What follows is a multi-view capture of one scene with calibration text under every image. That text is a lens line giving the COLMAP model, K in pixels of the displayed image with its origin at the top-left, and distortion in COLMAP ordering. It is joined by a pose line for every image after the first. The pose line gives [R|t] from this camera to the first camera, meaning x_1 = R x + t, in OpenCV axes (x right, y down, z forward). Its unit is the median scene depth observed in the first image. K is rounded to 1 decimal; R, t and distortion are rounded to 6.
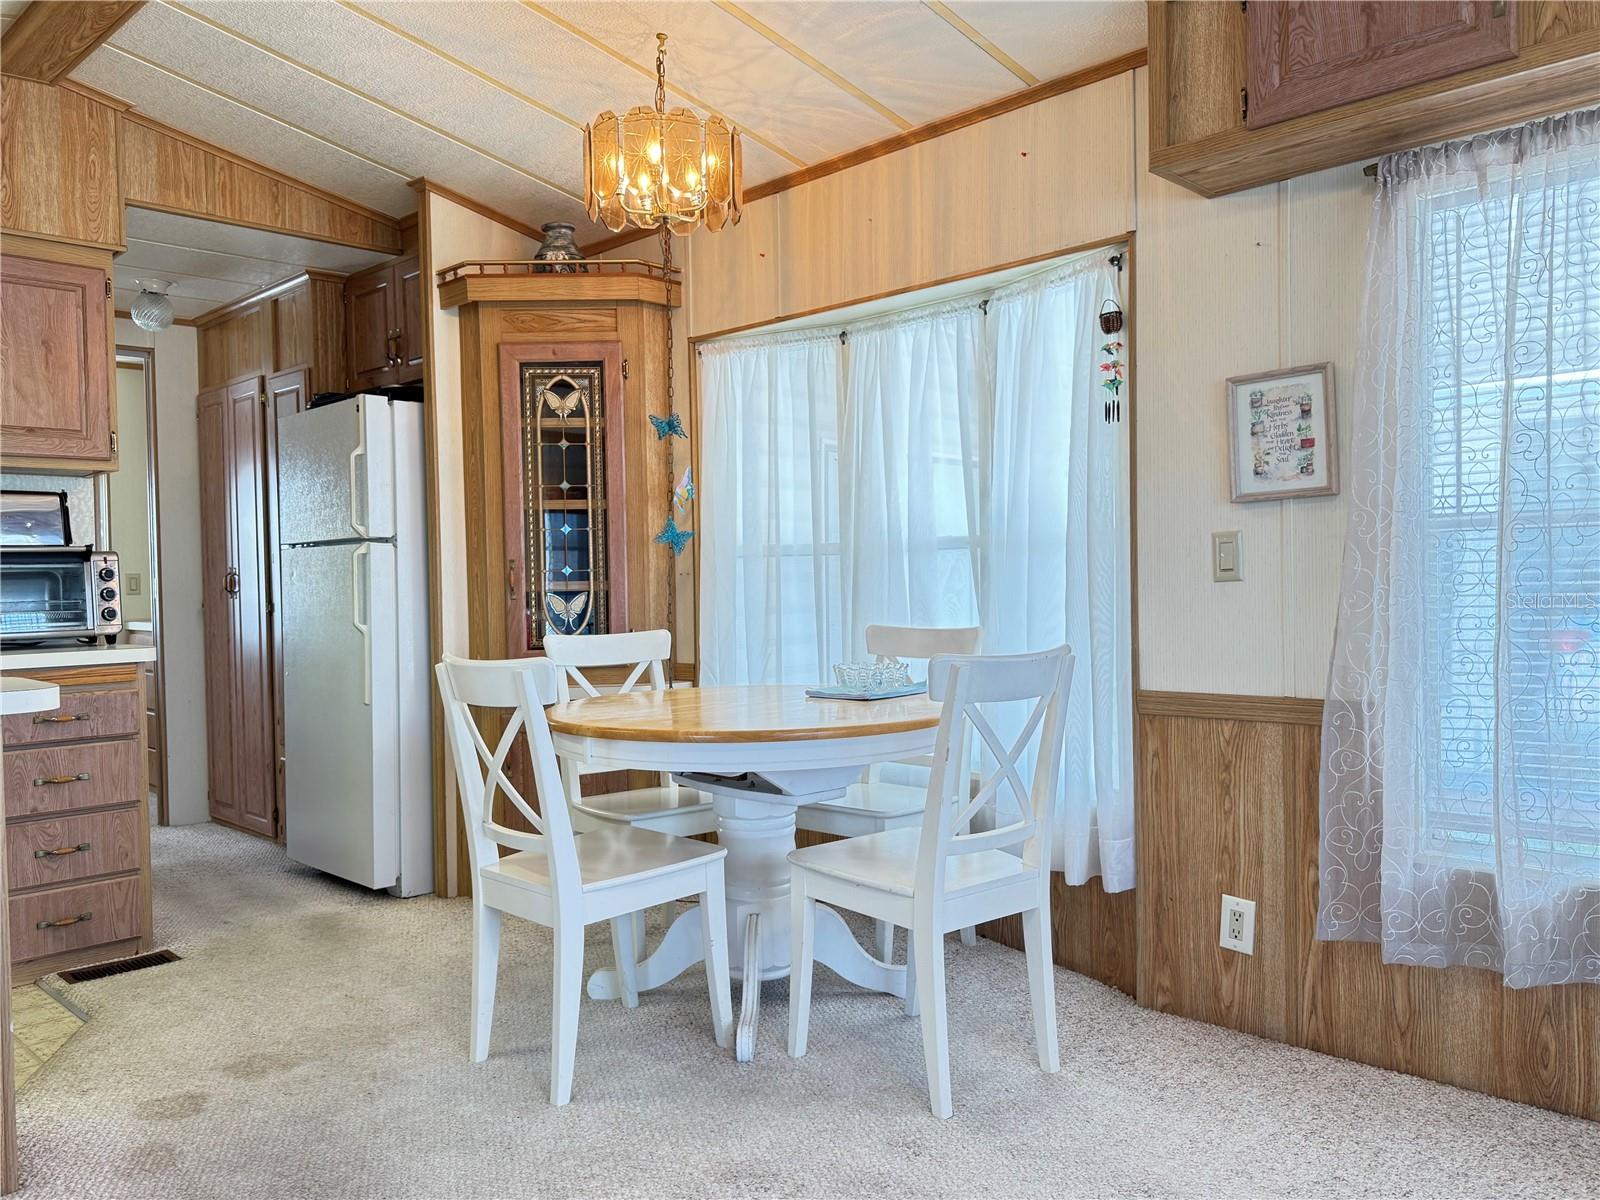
lens RADIAL K [[1225.0, 0, 809.2], [0, 1225.0, 605.3], [0, 0, 1]] dist [0.047267, -0.065583]
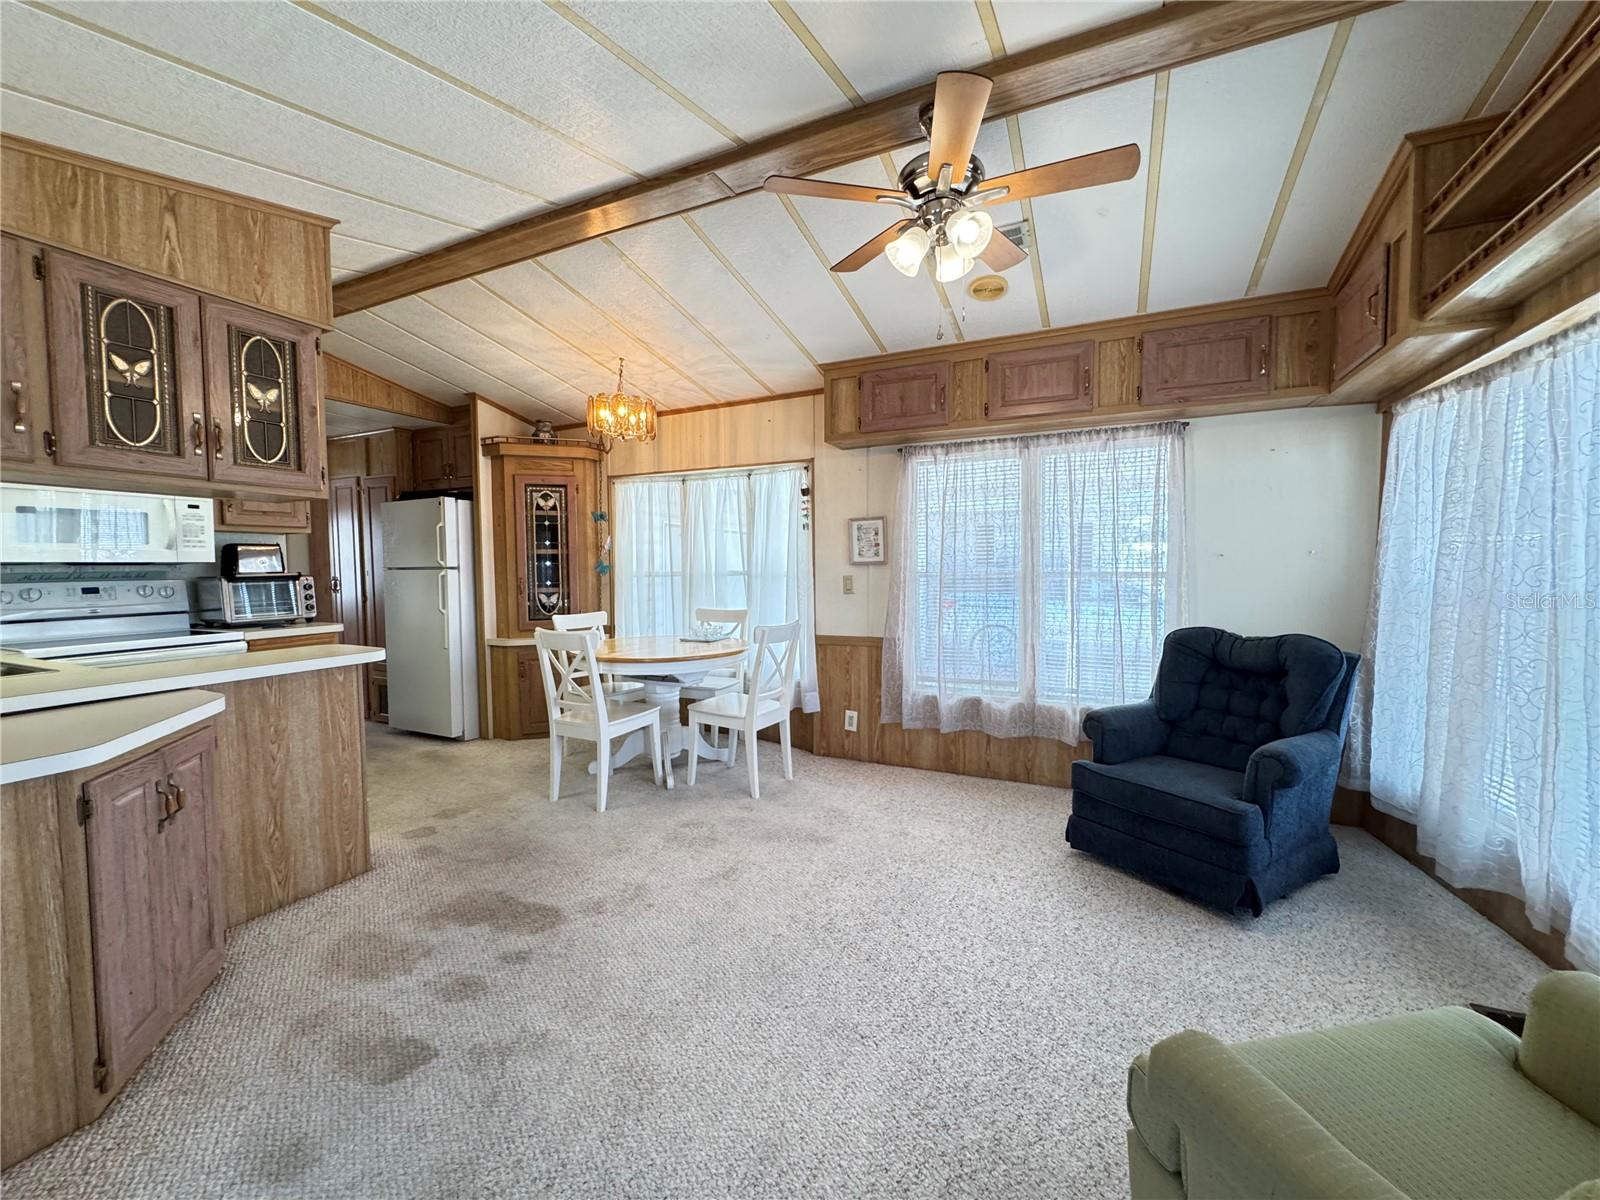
lens RADIAL K [[643.5, 0, 804.8], [0, 643.5, 598.5], [0, 0, 1]] dist [-0.004568, 0.000635]
pose [[0.944326, -0.007183, 0.328933, -0.190448], [-0.002389, 0.999586, 0.028687, -0.045055], [-0.329003, -0.027876, 0.943918, -0.261738]]
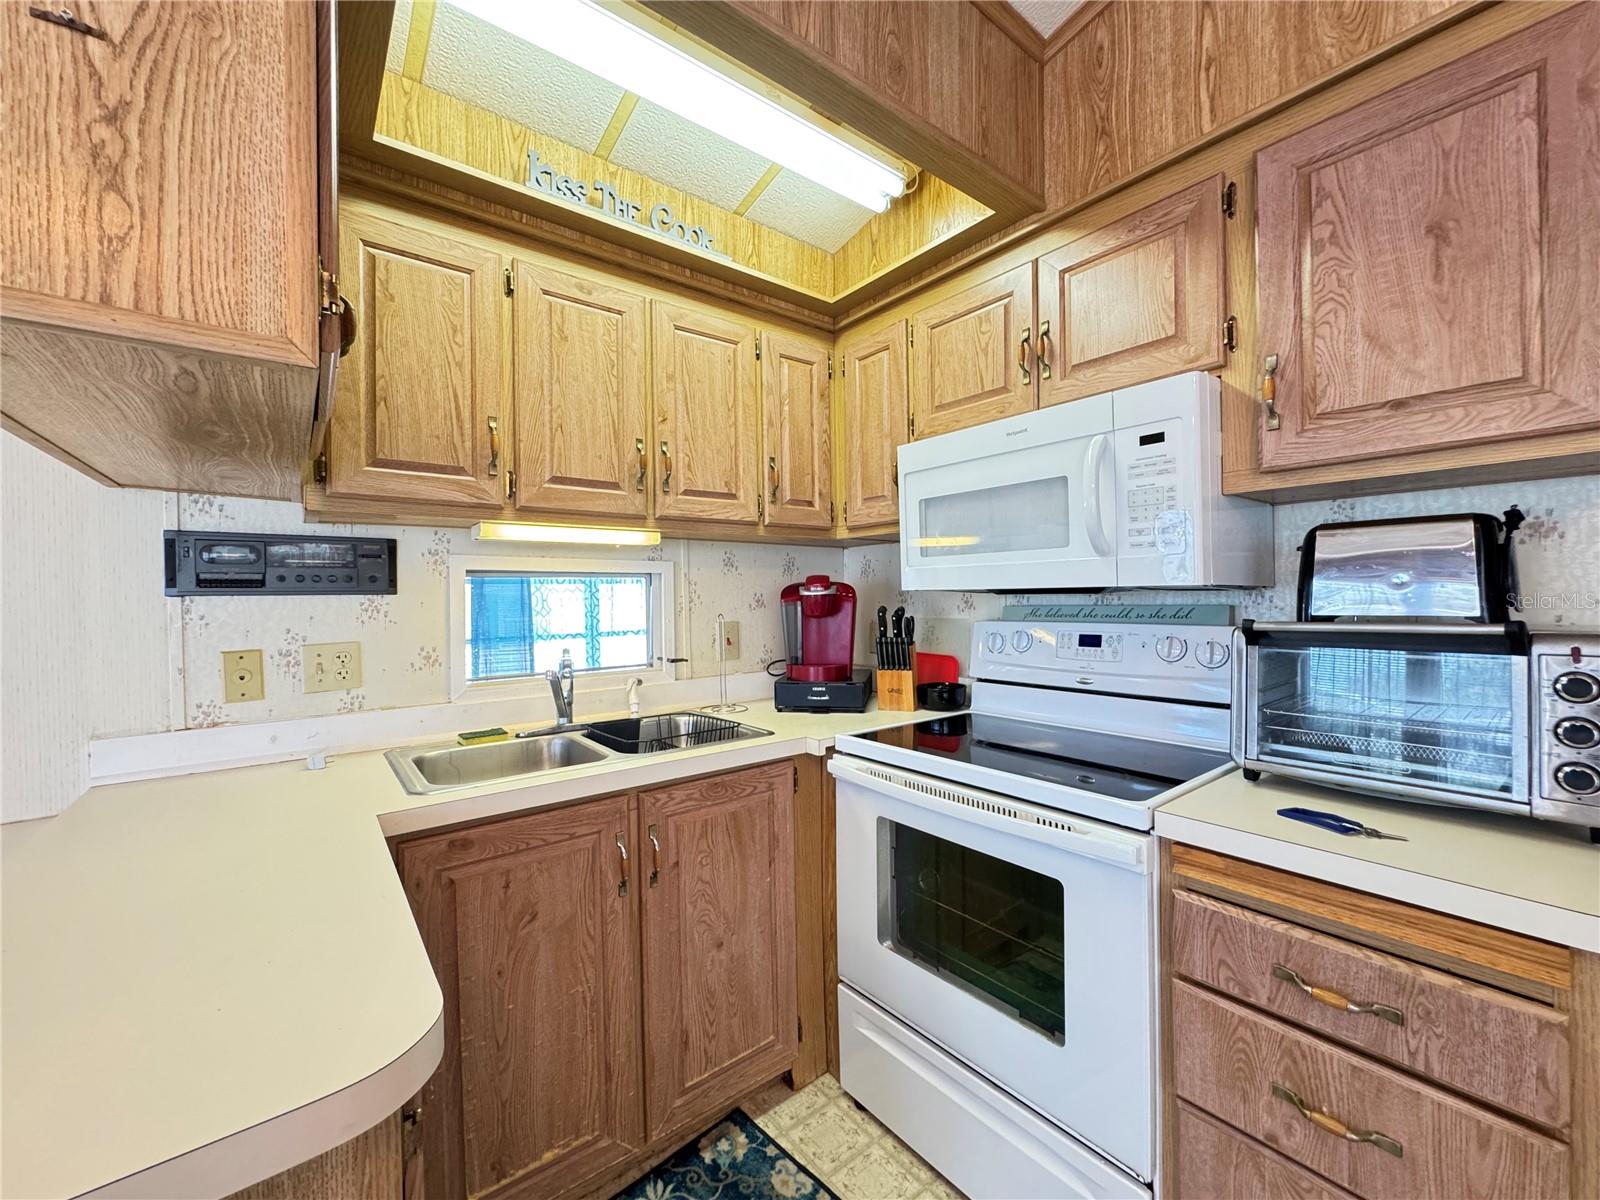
lens RADIAL K [[643.5, 0, 798.4], [0, 643.5, 598.0], [0, 0, 1]] dist [-0.004568, 0.000635]
pose [[-0.134795, 0.025474, -0.990546, -0.363142], [-0.002064, 0.999660, 0.025989, -0.074094], [0.990871, 0.005548, -0.134697, 0.899151]]
